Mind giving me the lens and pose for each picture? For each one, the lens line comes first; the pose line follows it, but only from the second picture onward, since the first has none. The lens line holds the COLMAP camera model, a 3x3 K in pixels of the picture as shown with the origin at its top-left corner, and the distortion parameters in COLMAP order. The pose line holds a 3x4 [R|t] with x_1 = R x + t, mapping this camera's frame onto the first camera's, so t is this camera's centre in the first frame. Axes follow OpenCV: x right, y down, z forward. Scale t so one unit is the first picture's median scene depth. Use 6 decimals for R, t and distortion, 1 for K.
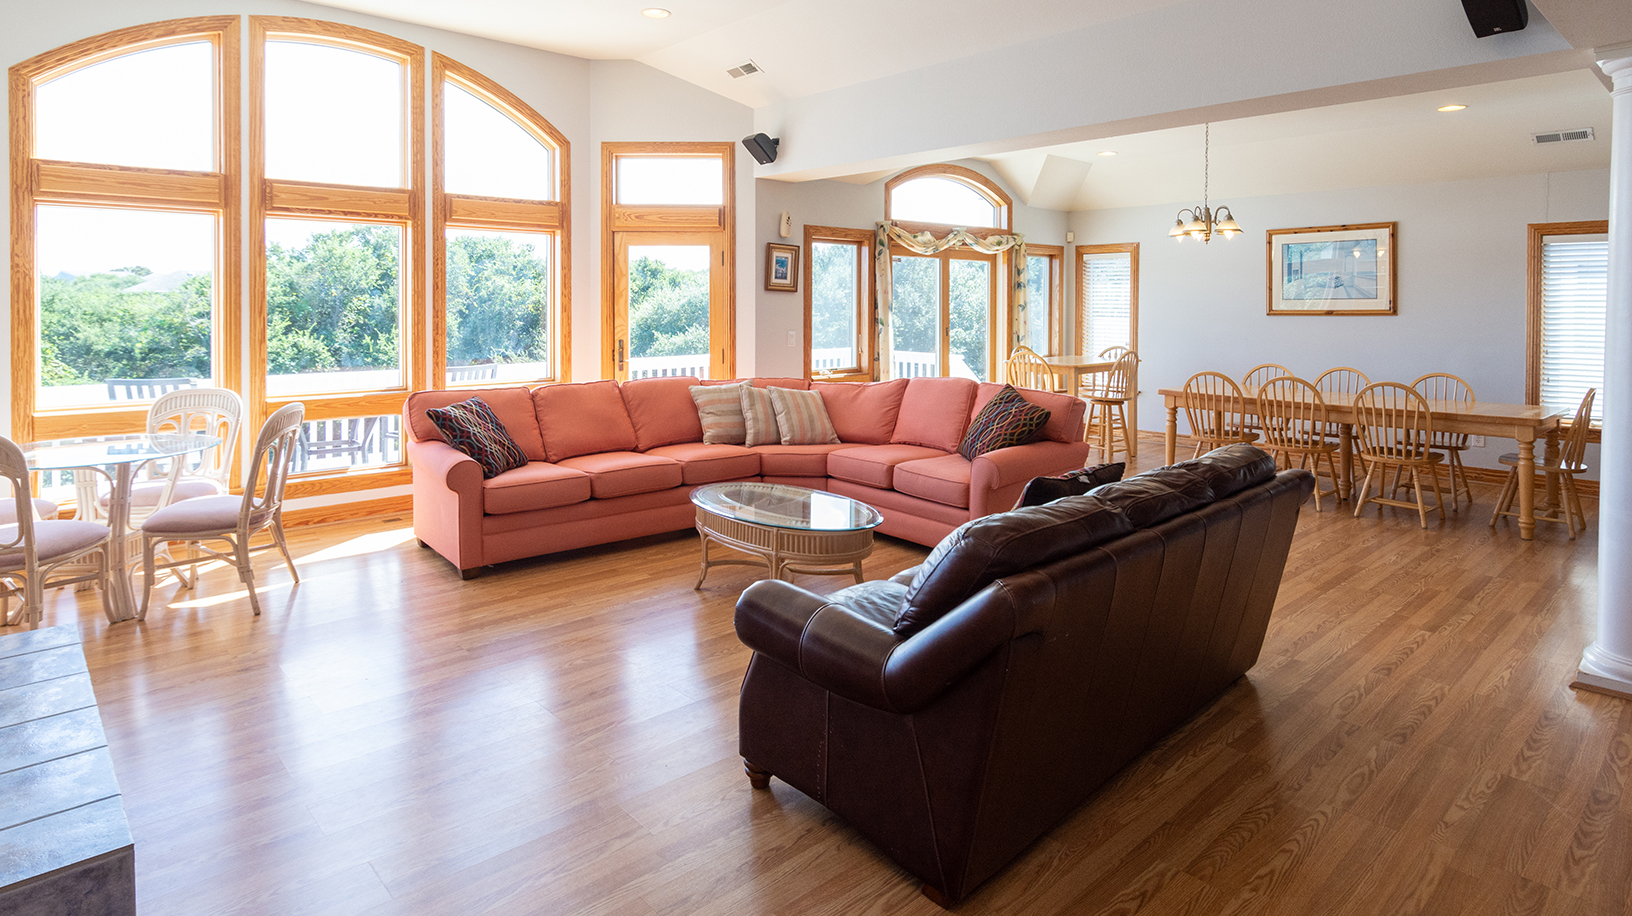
lens RADIAL K [[872.5, 0, 808.5], [0, 872.5, 459.7], [0, 0, 1]] dist [0.002596, 0.000024]
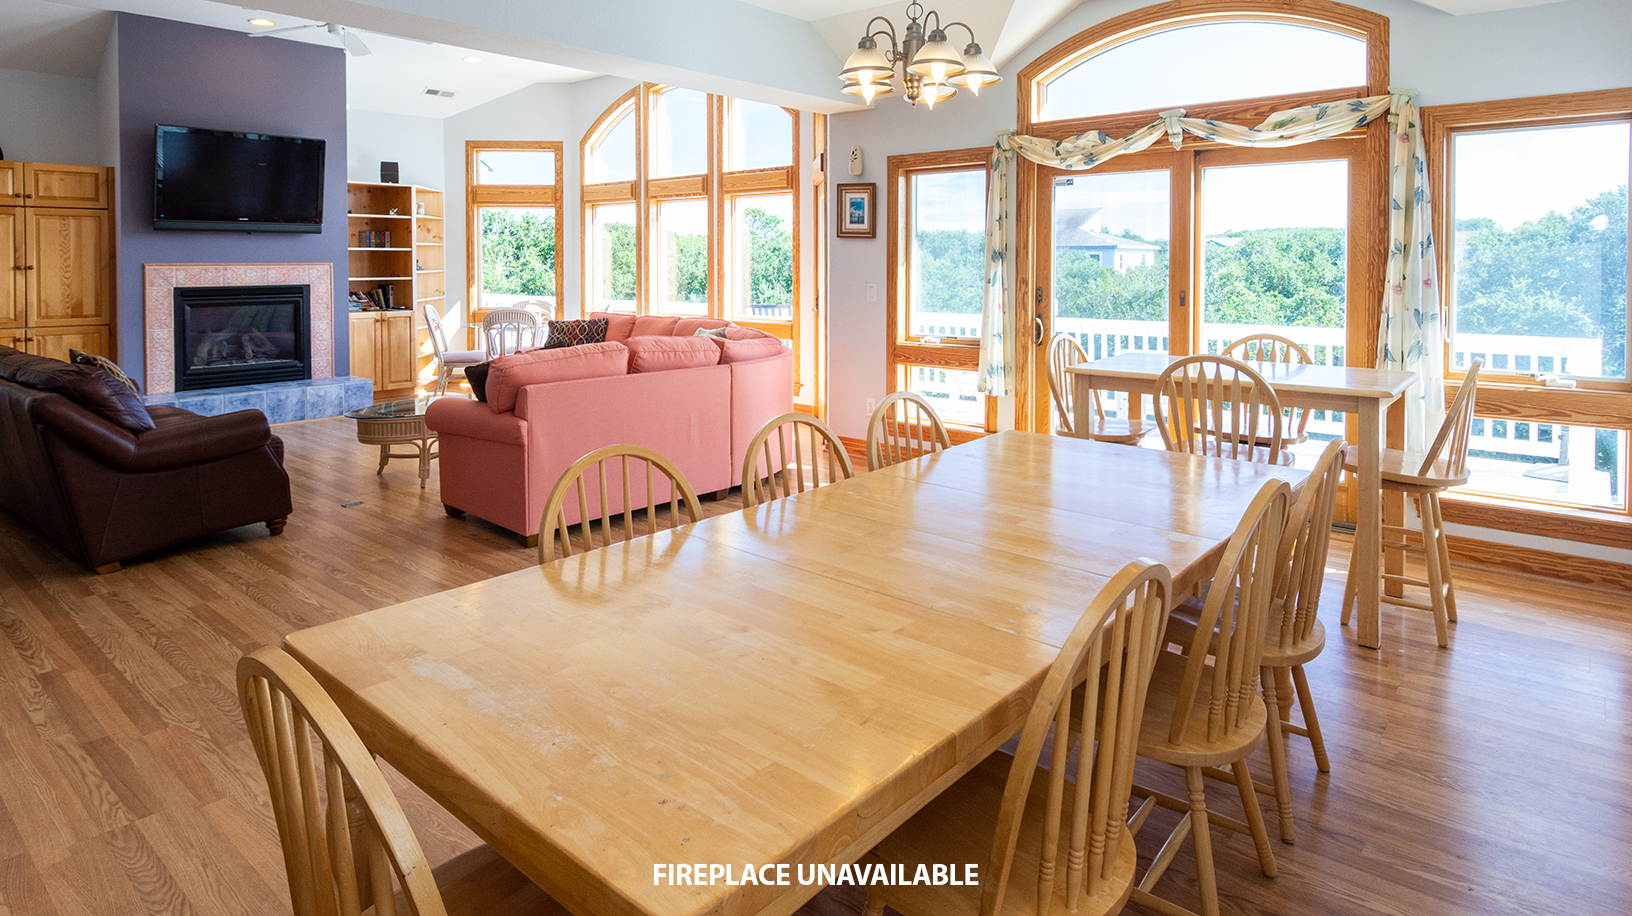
lens RADIAL K [[872.5, 0, 808.5], [0, 872.5, 459.7], [0, 0, 1]] dist [0.002596, 0.000024]
pose [[0.114864, 0.219945, -0.968726, 0.875877], [-0.174101, 0.964544, 0.198352, -0.143380], [0.978006, 0.145872, 0.149084, 0.856611]]
